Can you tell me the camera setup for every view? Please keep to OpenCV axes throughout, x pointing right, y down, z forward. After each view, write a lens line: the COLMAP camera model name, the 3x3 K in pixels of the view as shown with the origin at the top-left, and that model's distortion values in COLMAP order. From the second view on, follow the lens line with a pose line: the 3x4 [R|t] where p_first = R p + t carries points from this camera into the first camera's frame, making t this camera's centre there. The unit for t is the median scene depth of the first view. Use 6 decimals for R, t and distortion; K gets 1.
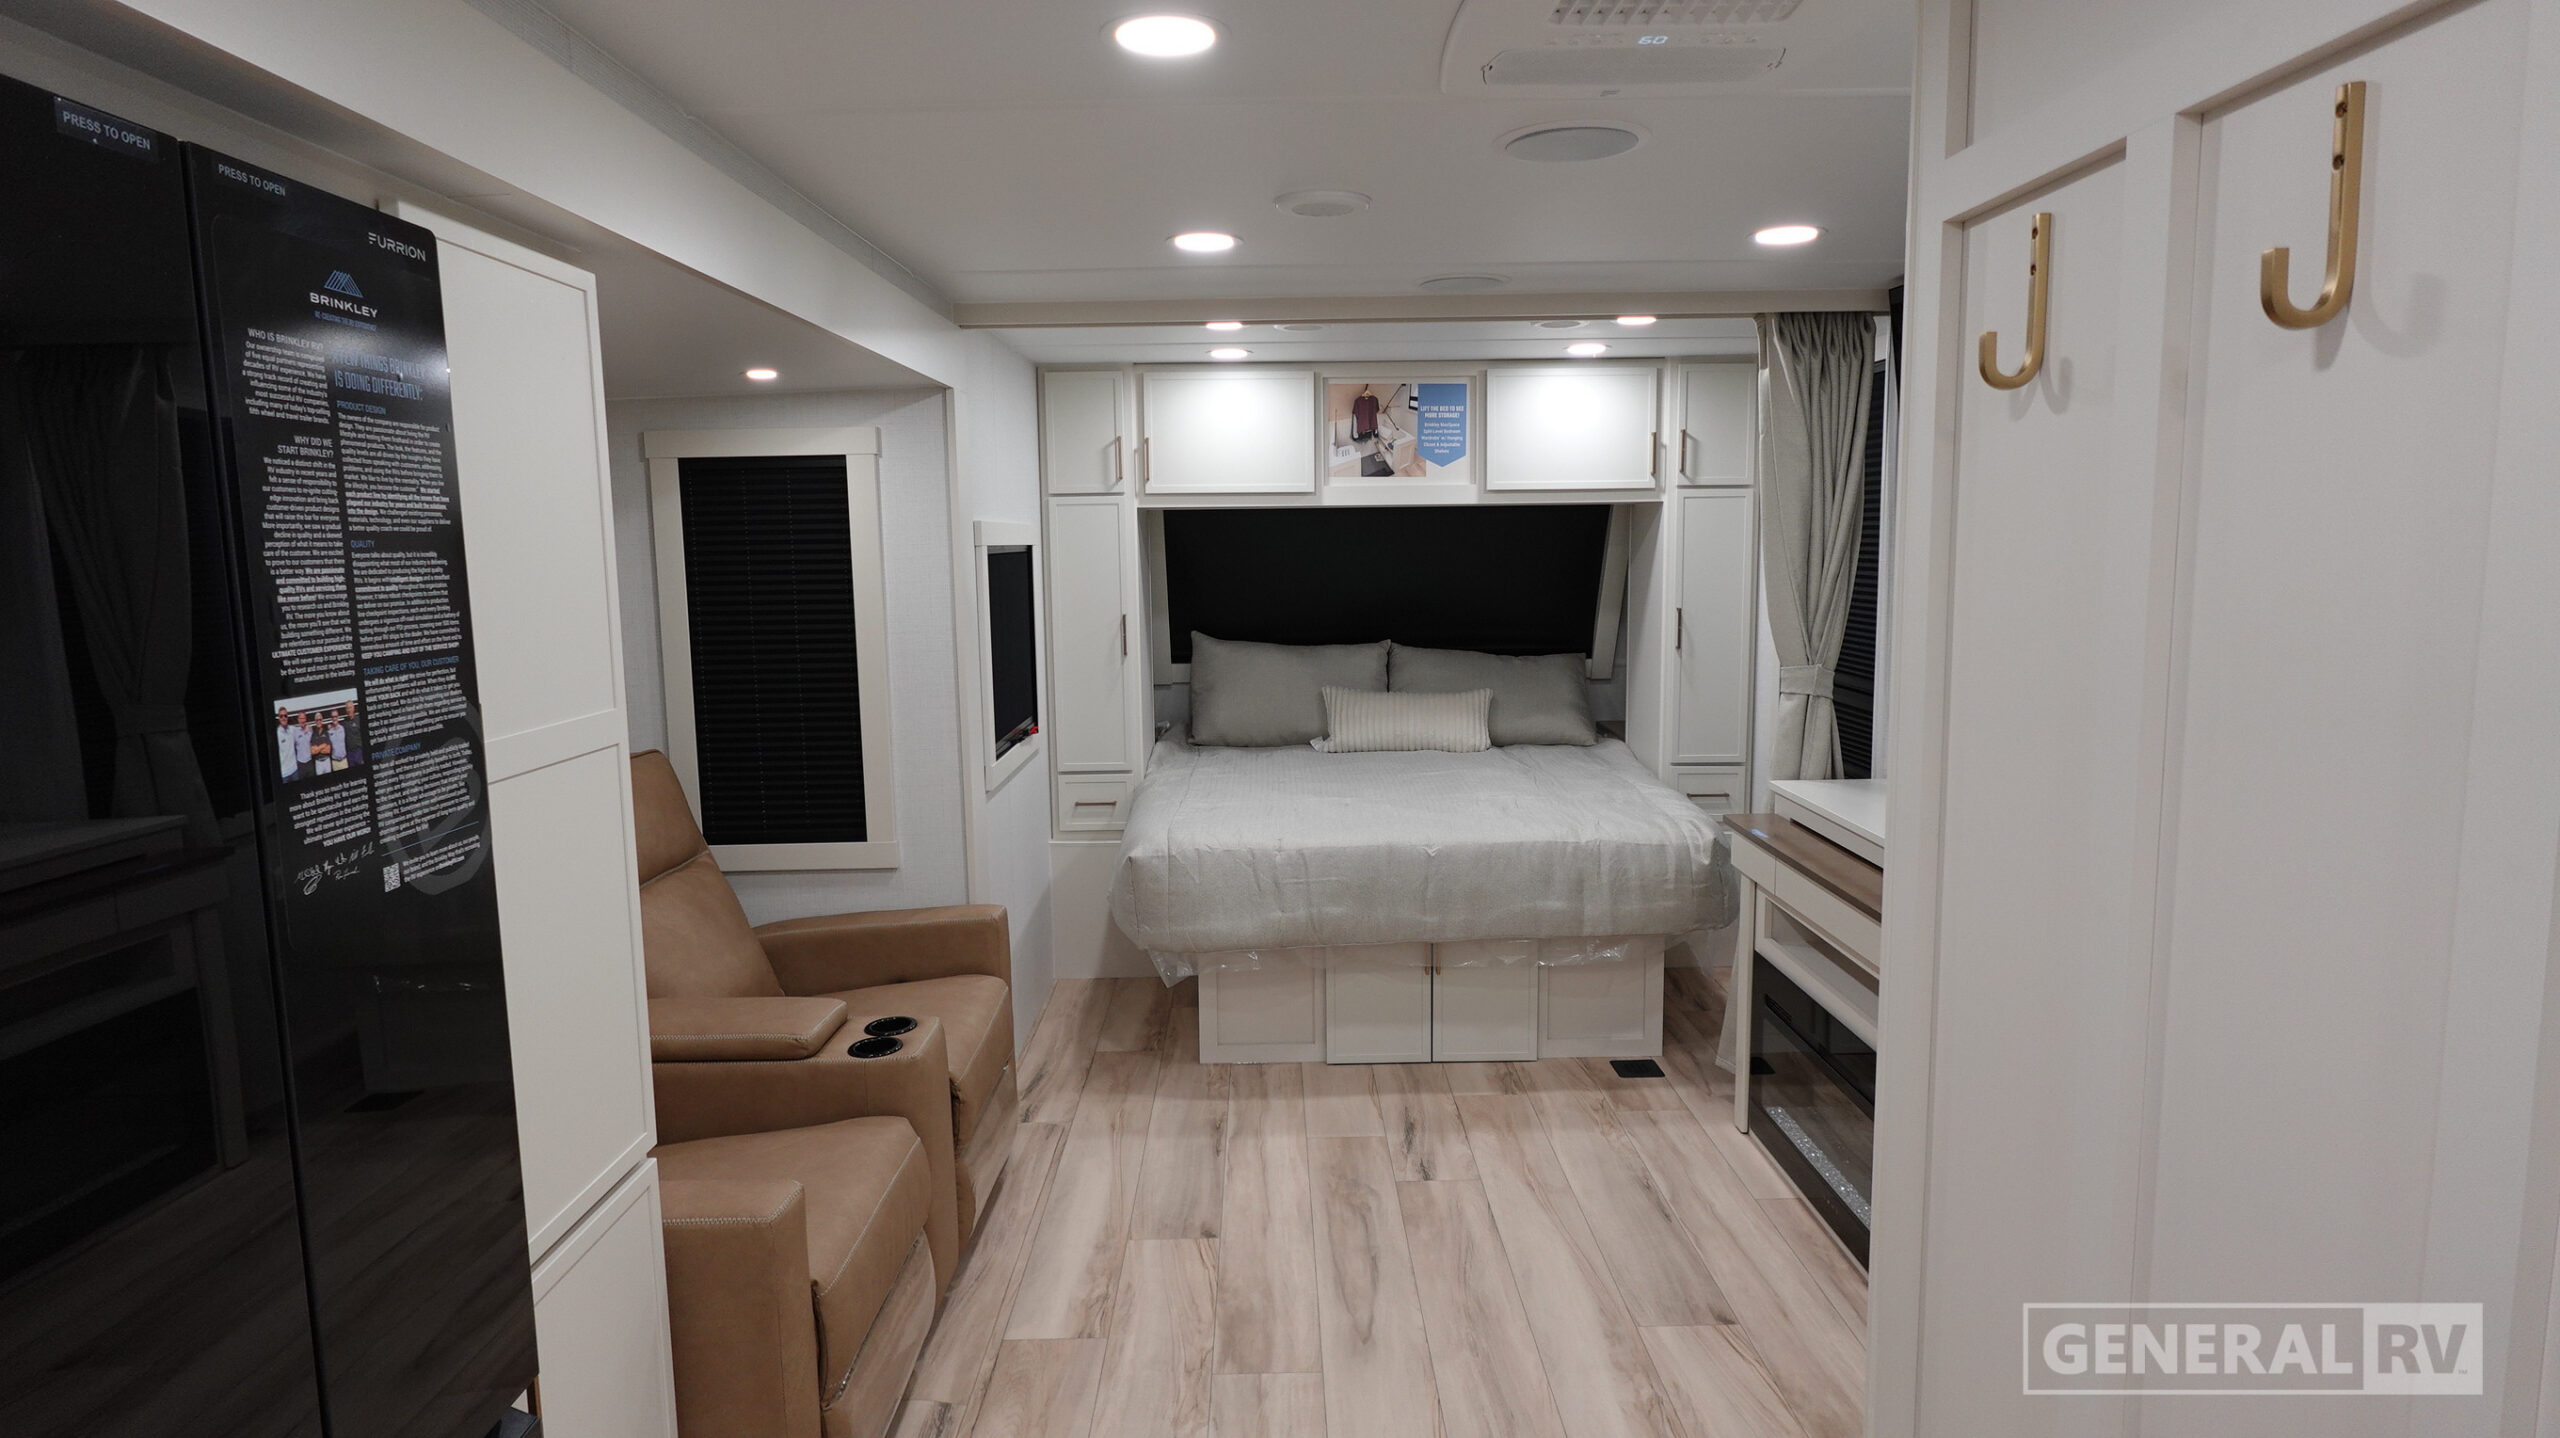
lens RADIAL K [[1448.1, 0, 1272.4], [0, 1448.1, 719.5], [0, 0, 1]] dist [-0.004599, 0.004691]
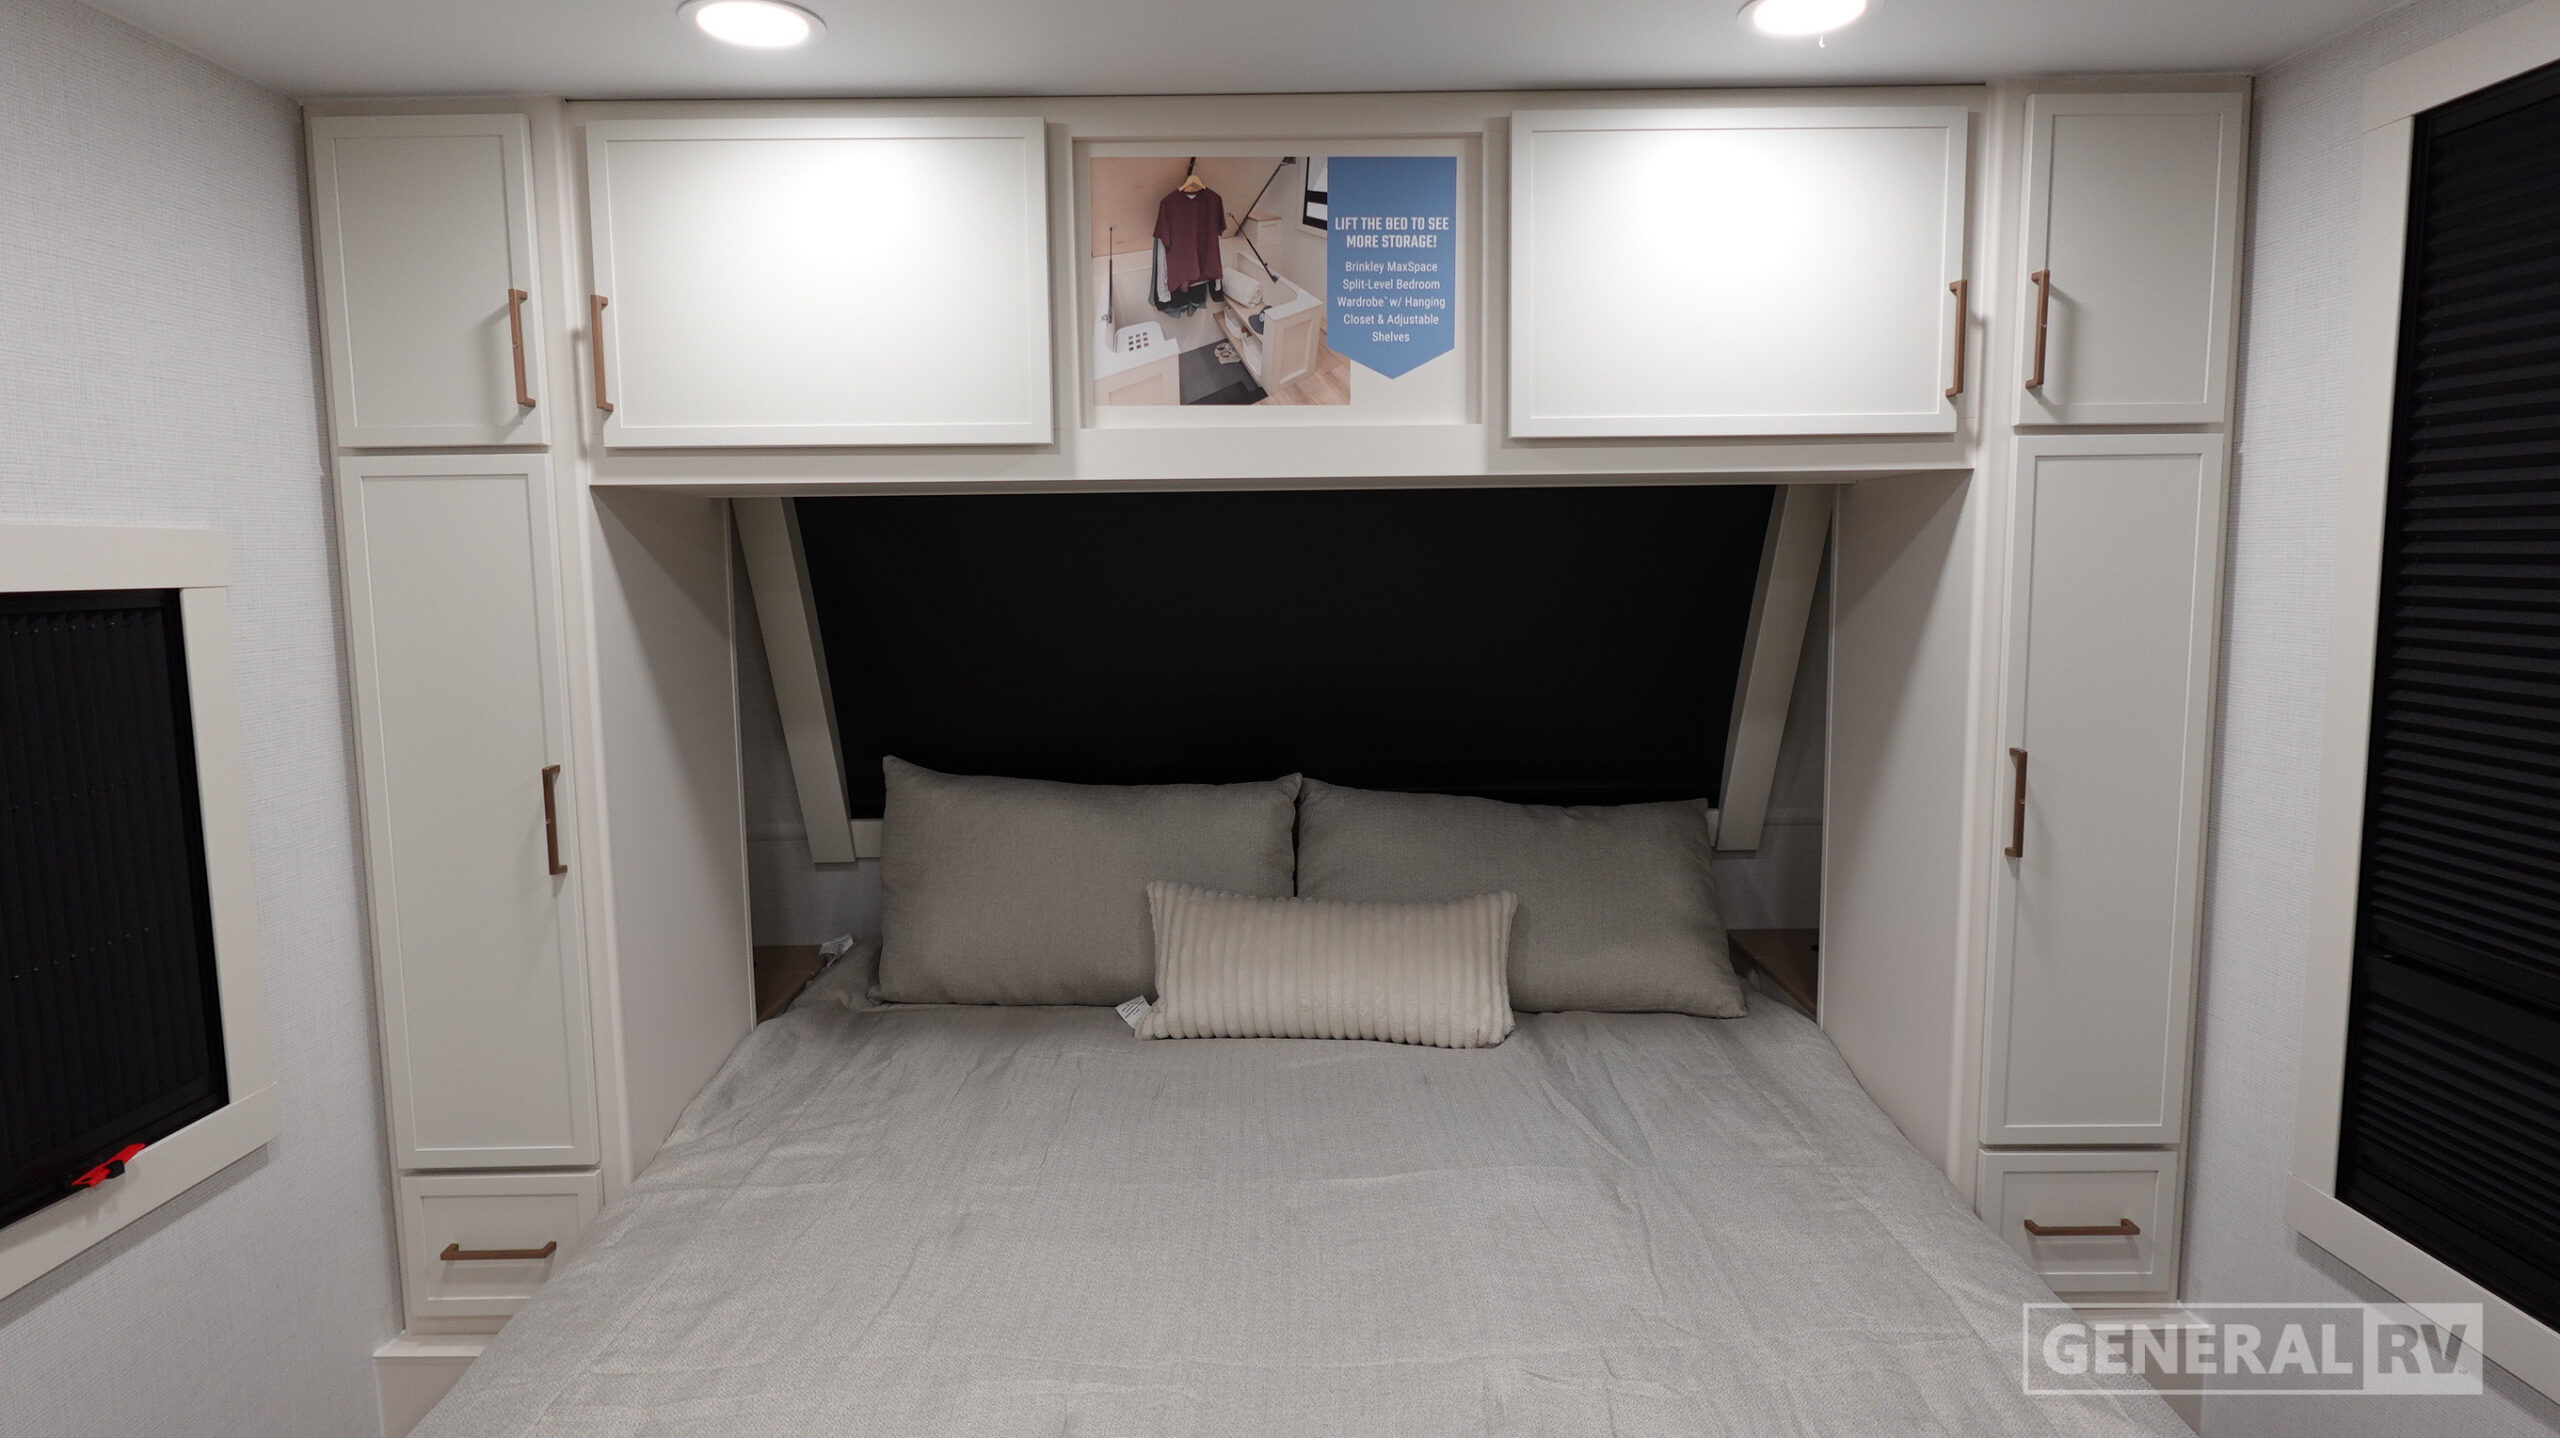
lens RADIAL K [[1448.1, 0, 1272.7], [0, 1448.1, 721.8], [0, 0, 1]] dist [-0.004599, 0.004691]
pose [[0.999999, 0.000325, -0.001517, 0.086441], [-0.000338, 0.999966, -0.008198, -0.081121], [0.001514, 0.008198, 0.999965, 0.620231]]
